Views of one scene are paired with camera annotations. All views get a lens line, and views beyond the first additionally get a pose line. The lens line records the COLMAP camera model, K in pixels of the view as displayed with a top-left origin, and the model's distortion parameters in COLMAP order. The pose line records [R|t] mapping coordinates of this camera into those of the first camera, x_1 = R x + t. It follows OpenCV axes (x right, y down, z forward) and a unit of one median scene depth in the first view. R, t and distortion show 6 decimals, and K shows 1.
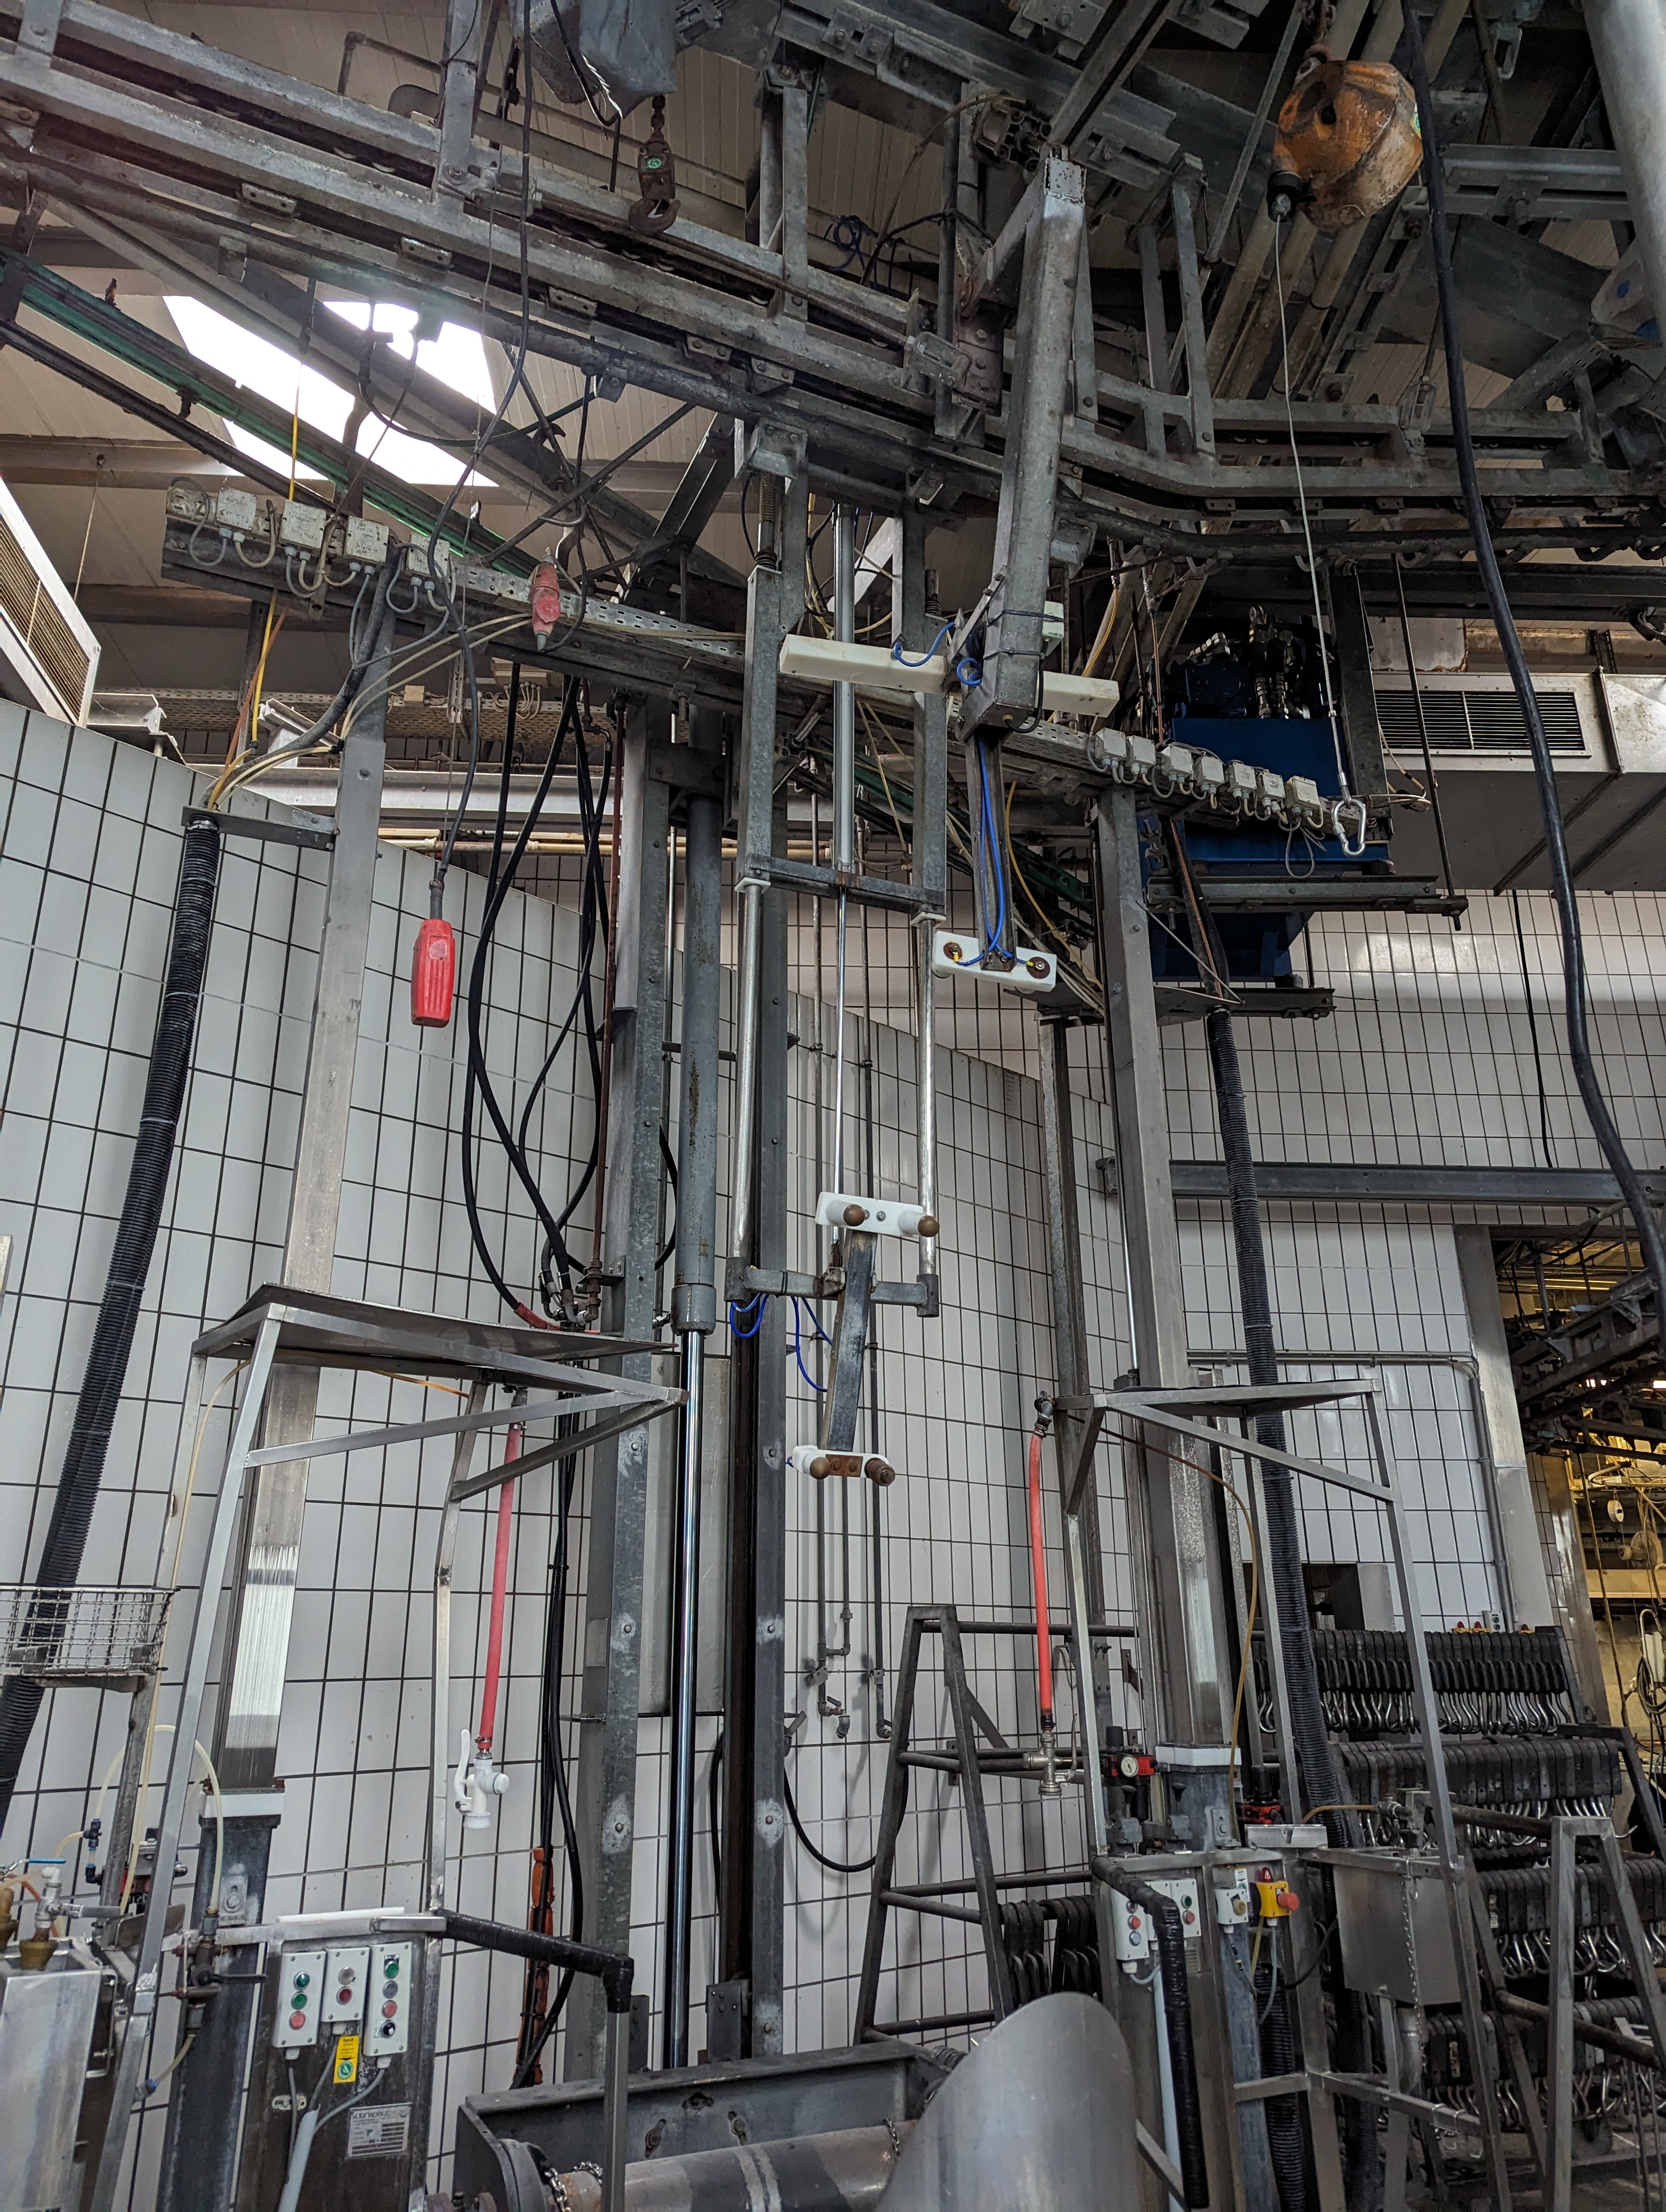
lens RADIAL K [[1542.7, 0, 831.1], [0, 1542.7, 1057.1], [0, 0, 1]] dist [0.038574, -0.046677]
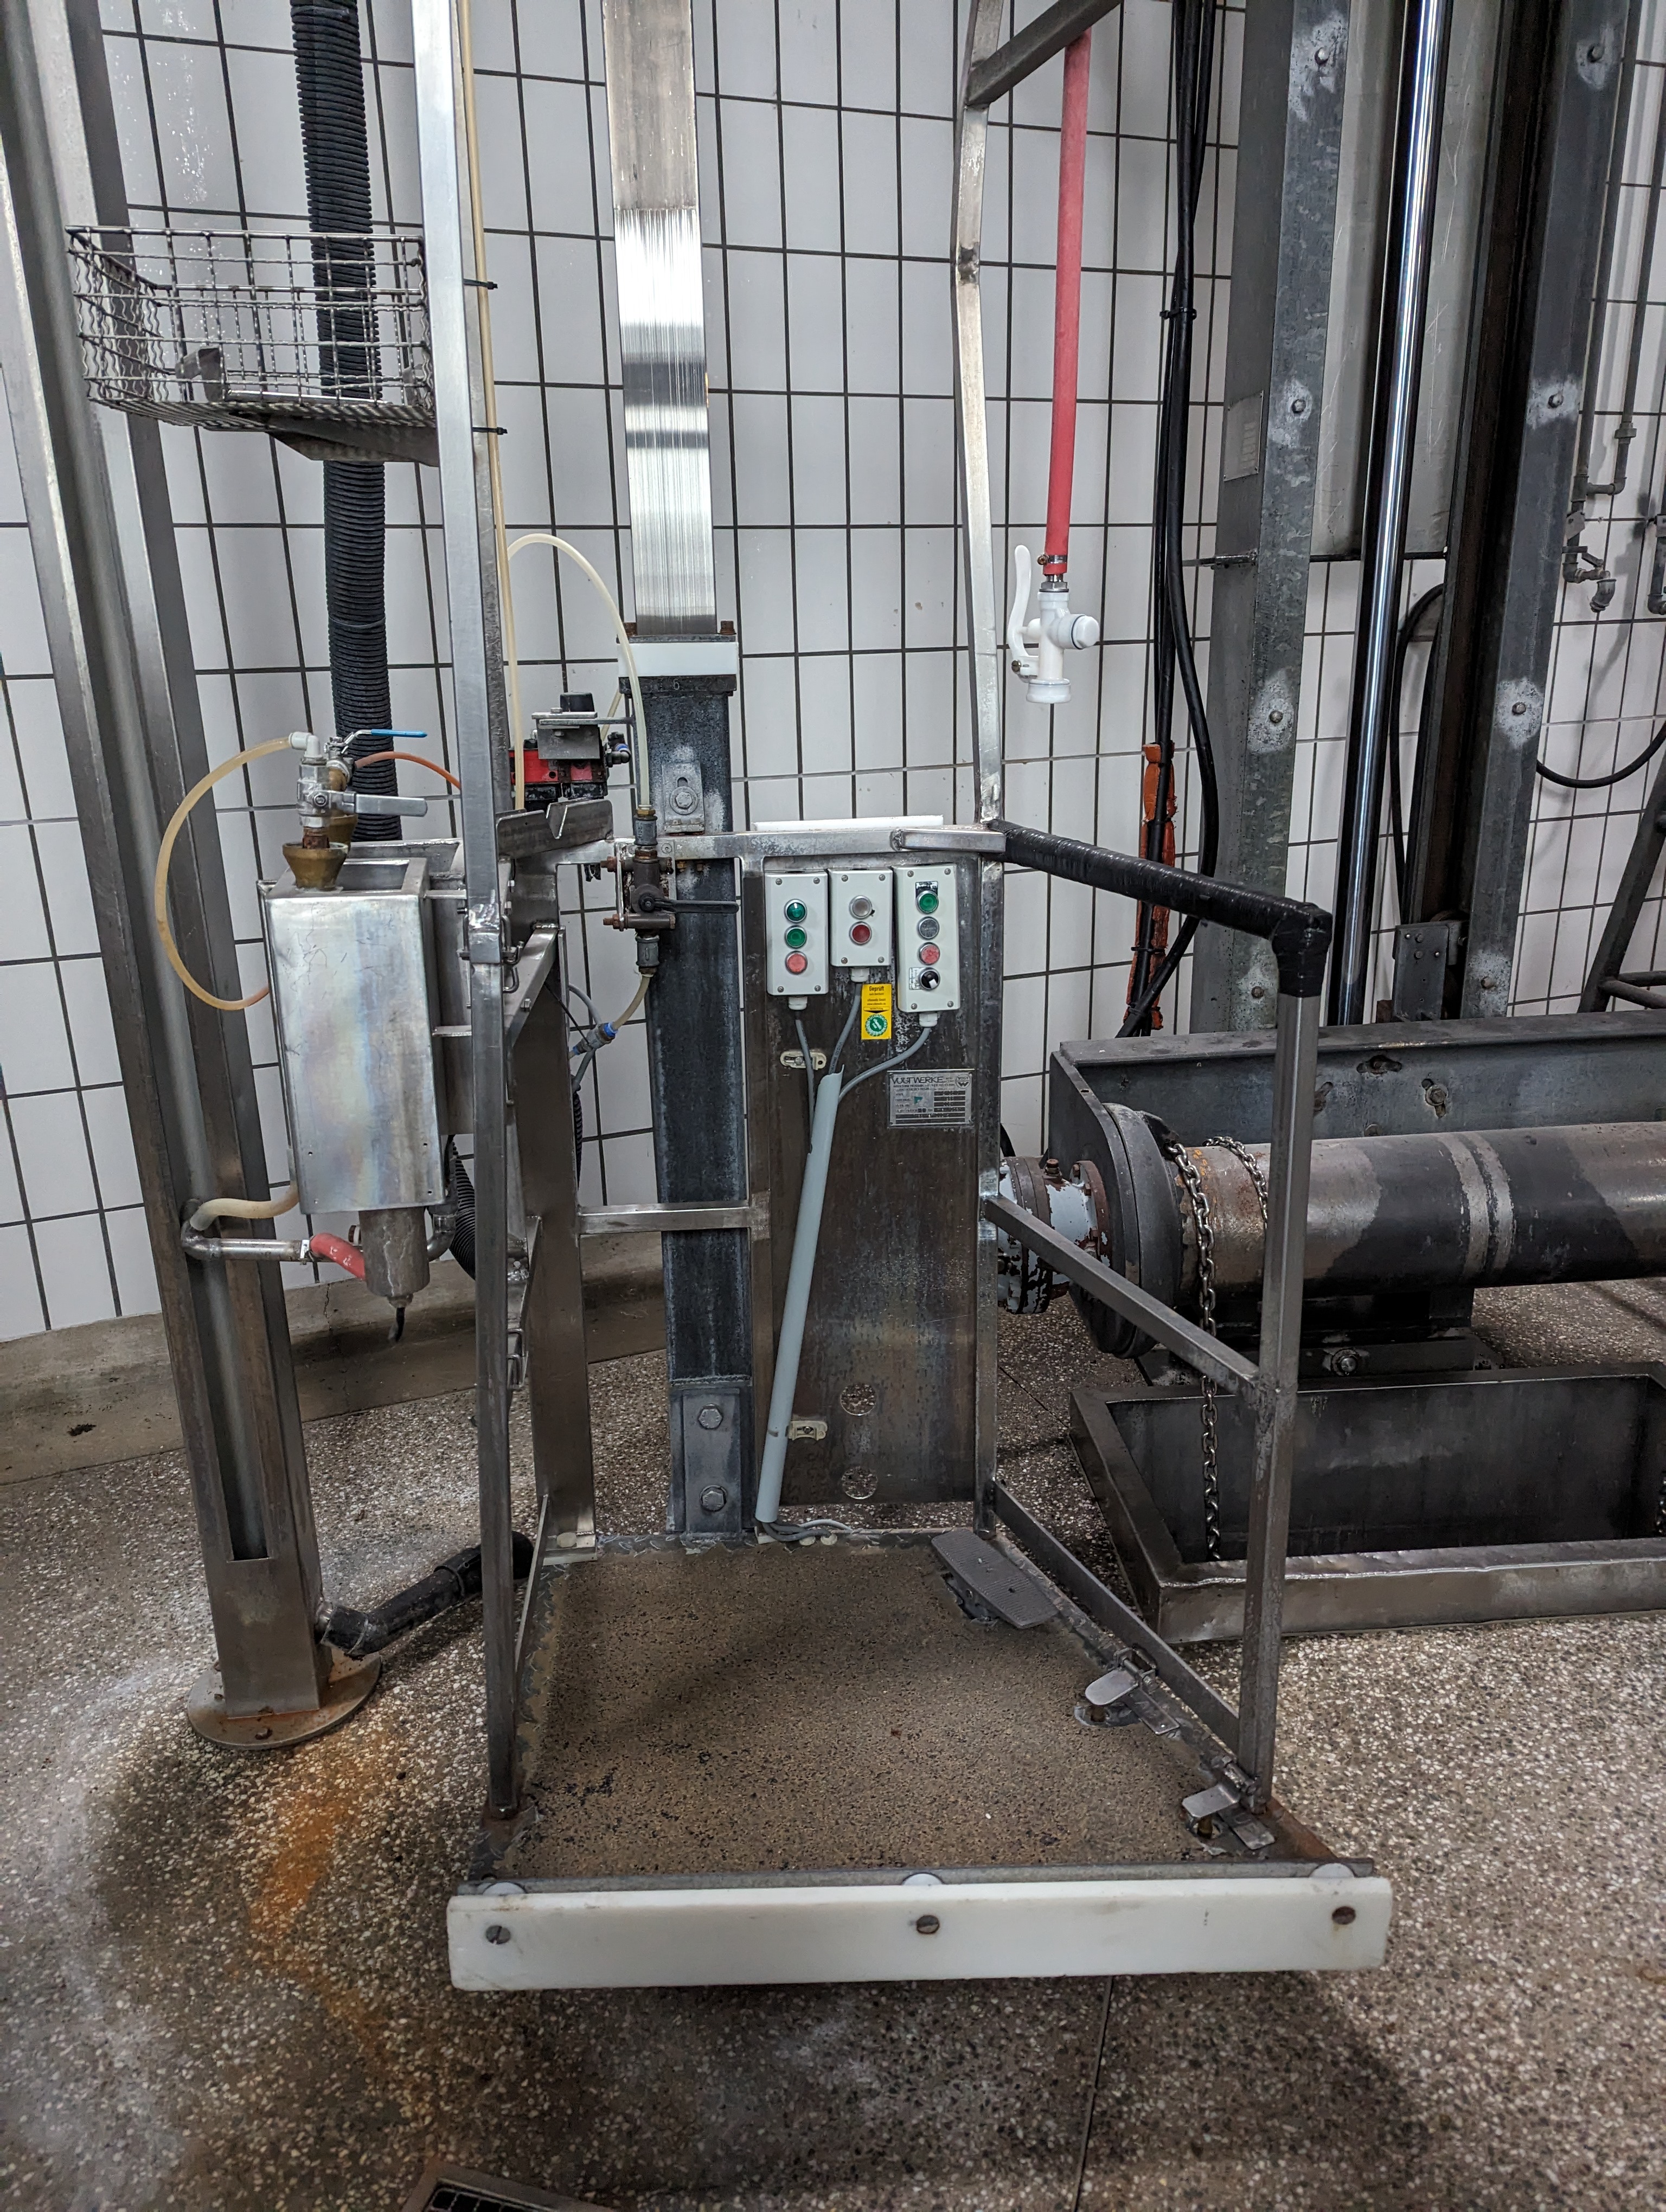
lens RADIAL K [[1572.7, 0, 822.2], [0, 1572.7, 1099.6], [0, 0, 1]] dist [0.067085, -0.042519]
pose [[0.932687, 0.094028, -0.348214, -0.072657], [0.145380, 0.785523, 0.601513, 0.209957], [0.330089, -0.611647, 0.718978, 0.388701]]
